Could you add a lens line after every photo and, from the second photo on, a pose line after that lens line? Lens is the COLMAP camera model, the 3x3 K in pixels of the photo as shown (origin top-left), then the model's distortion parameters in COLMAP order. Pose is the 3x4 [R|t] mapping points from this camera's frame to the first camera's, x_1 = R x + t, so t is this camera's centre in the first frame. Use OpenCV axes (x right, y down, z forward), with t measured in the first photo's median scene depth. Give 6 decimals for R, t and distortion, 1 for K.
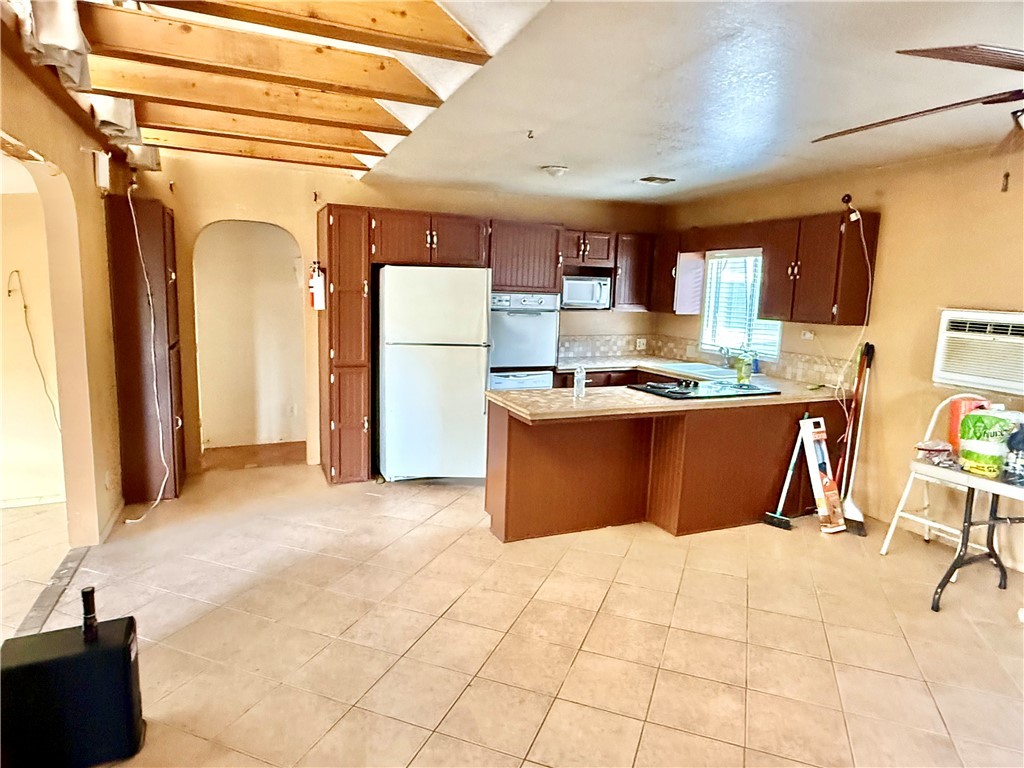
lens RADIAL K [[607.6, 0, 510.5], [0, 607.6, 375.9], [0, 0, 1]] dist [0.000517, -0.000982]
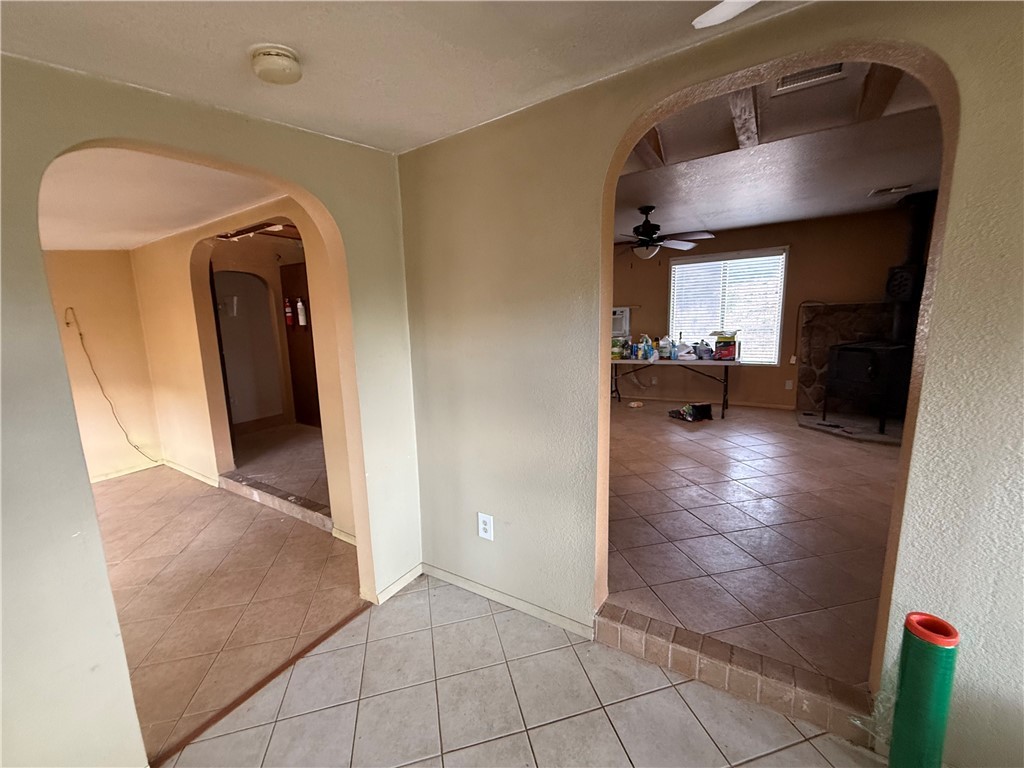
lens RADIAL K [[414.6, 0, 509.7], [0, 414.6, 379.1], [0, 0, 1]] dist [0.000680, 0.000027]
pose [[0.827862, -0.131301, 0.545348, -0.553240], [0.129128, 0.990716, 0.042508, 0.071880], [-0.545867, 0.035229, 0.837131, -0.302404]]
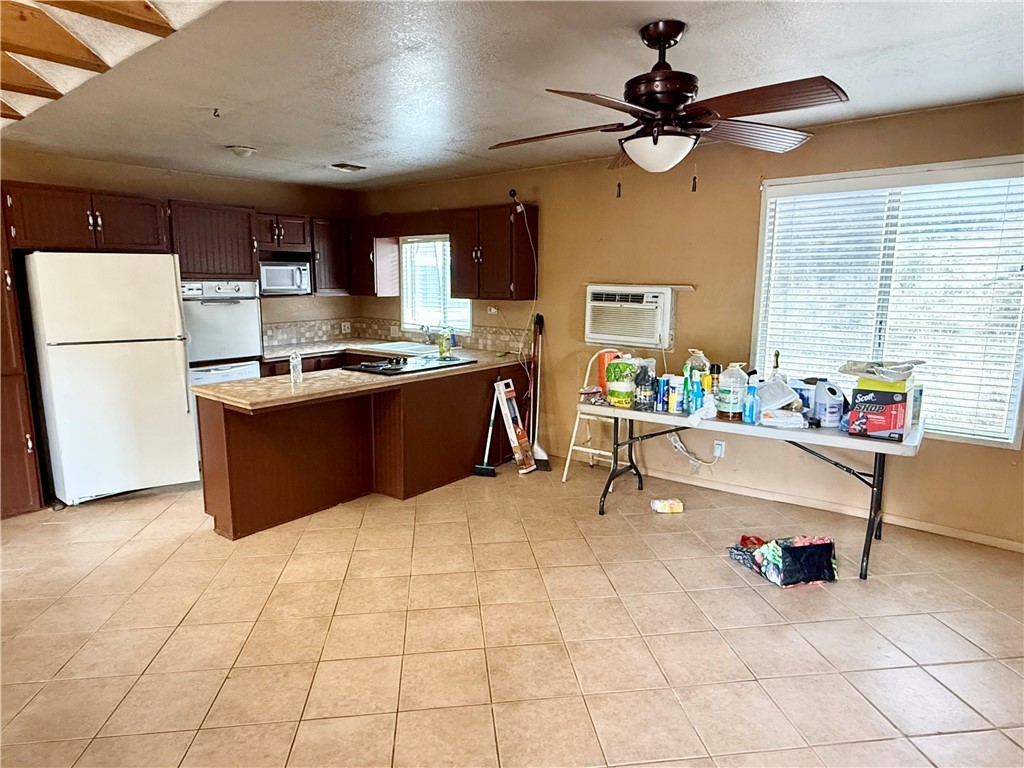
lens RADIAL K [[607.6, 0, 510.5], [0, 607.6, 375.9], [0, 0, 1]] dist [0.000517, -0.000982]
pose [[0.879603, -0.099551, 0.465176, -0.038759], [0.087598, 0.995032, 0.047305, 0.006714], [-0.467574, -0.000862, 0.883953, -0.047762]]
